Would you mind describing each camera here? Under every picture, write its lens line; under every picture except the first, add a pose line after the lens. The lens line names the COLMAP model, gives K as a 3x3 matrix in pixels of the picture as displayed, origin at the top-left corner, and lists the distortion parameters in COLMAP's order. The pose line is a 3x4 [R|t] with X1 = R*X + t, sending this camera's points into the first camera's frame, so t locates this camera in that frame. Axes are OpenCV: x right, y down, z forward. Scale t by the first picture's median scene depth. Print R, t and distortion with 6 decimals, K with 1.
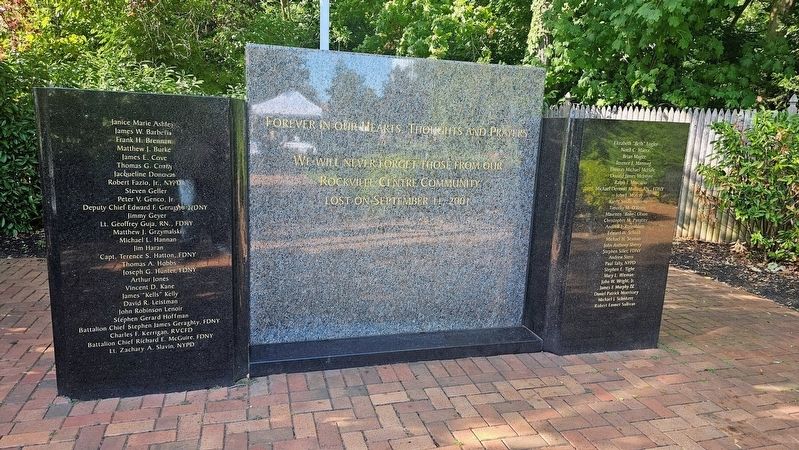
lens RADIAL K [[555.2, 0, 403.0], [0, 555.2, 226.6], [0, 0, 1]] dist [0.008674, -0.015751]
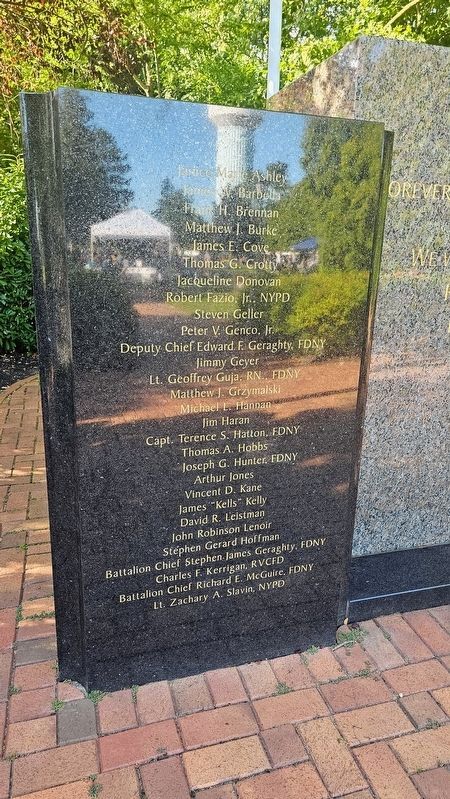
lens RADIAL K [[555.2, 0, 223.4], [0, 555.2, 397.4], [0, 0, 1]] dist [0.008674, -0.015751]
pose [[0.999916, -0.012810, -0.001819, -0.450064], [0.012911, 0.997045, 0.075724, -0.024856], [0.000843, -0.075741, 0.997127, 0.456284]]
